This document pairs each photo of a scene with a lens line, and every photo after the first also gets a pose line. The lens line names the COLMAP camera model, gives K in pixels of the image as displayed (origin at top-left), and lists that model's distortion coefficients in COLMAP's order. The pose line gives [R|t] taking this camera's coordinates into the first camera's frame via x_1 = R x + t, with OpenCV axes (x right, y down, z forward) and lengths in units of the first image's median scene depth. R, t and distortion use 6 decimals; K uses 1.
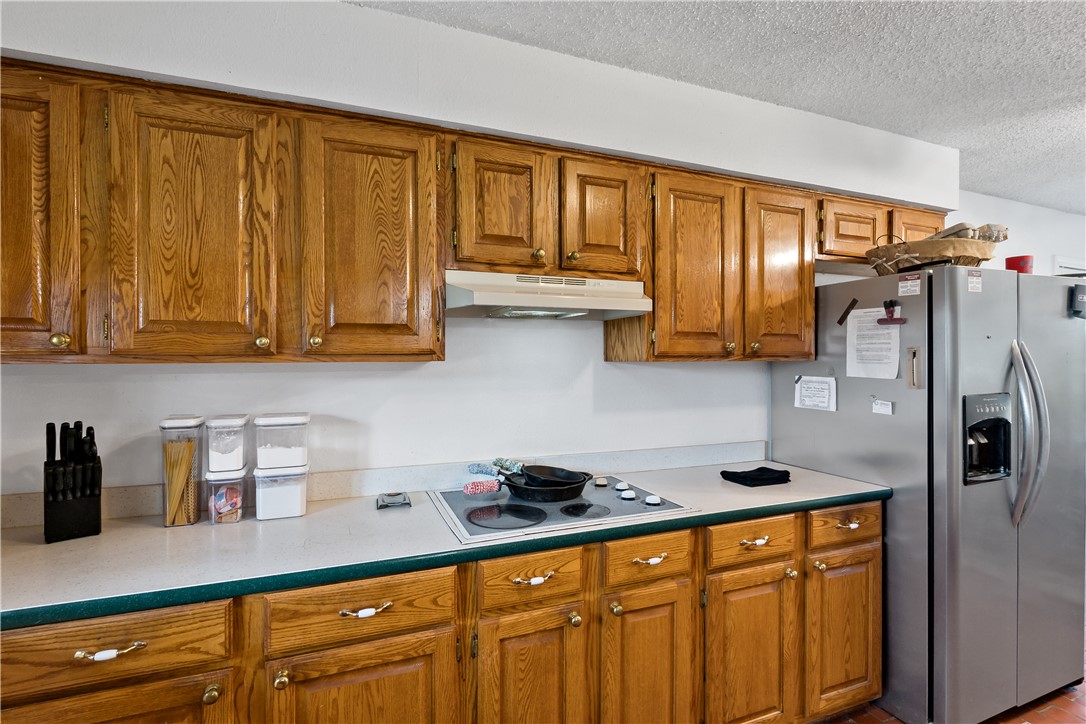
lens RADIAL K [[500.4, 0, 539.6], [0, 500.4, 361.7], [0, 0, 1]] dist [-0.002551, -0.000706]
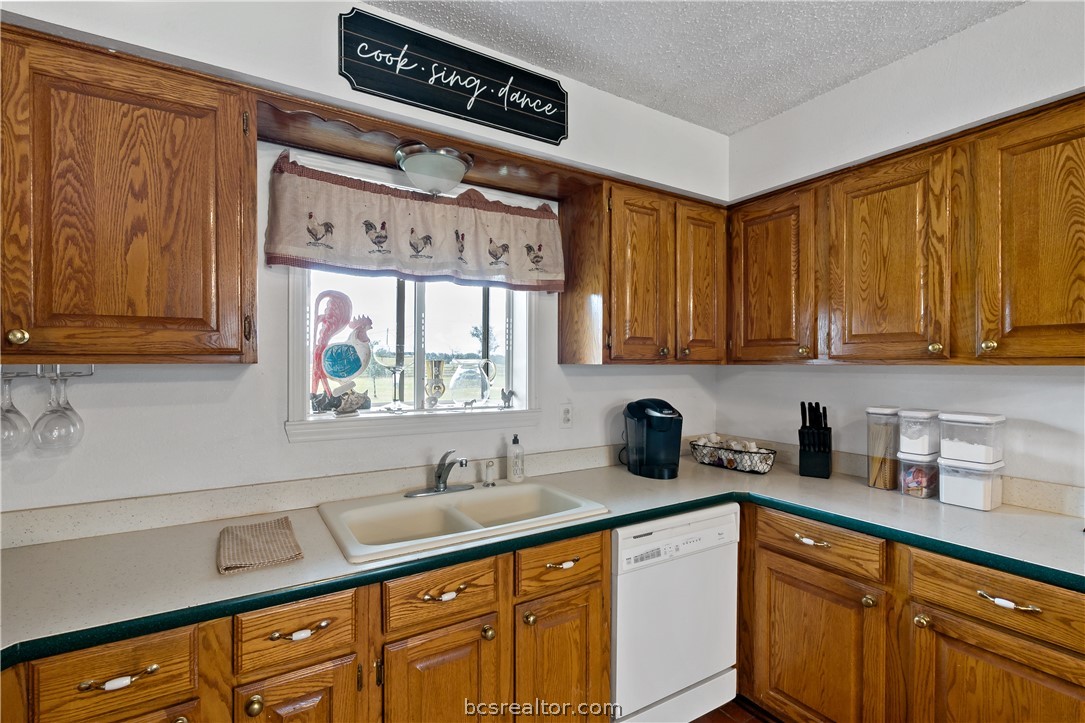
lens RADIAL K [[499.9, 0, 539.1], [0, 499.9, 361.2], [0, 0, 1]] dist [-0.002551, -0.000706]
pose [[0.190588, -0.001225, -0.981669, 0.423580], [-0.006066, 0.999979, -0.002426, 0.000780], [0.981651, 0.006417, 0.190577, -0.141005]]
